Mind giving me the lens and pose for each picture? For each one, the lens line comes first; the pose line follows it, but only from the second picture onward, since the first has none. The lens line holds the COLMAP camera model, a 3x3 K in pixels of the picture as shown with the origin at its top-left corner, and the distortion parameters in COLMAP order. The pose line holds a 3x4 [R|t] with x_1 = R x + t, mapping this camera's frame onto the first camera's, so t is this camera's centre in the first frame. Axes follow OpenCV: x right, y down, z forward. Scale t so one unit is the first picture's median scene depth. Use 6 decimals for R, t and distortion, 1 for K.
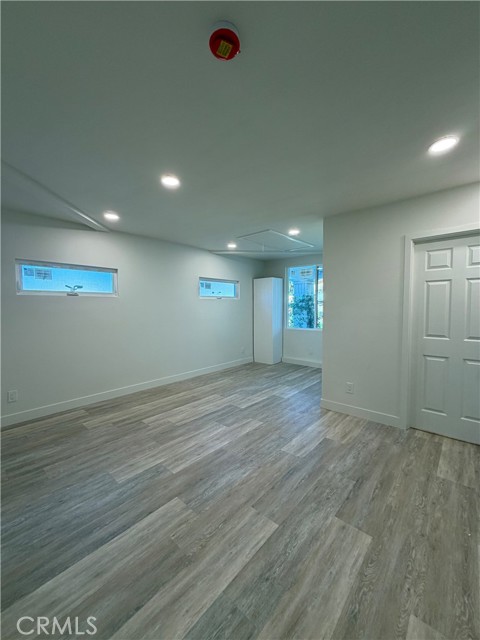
lens RADIAL K [[254.4, 0, 240.0], [0, 254.4, 320.0], [0, 0, 1]] dist [-0.000866, -0.000237]
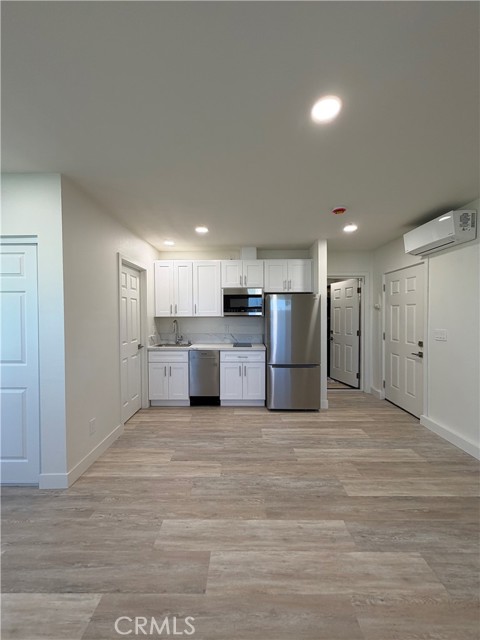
lens RADIAL K [[254.4, 0, 240.0], [0, 254.4, 320.0], [0, 0, 1]] dist [-0.000866, -0.000237]
pose [[-0.662302, -0.005124, 0.749219, -0.666207], [0.051856, 0.997265, 0.052661, -0.102291], [-0.747440, 0.073730, -0.660225, 1.787788]]
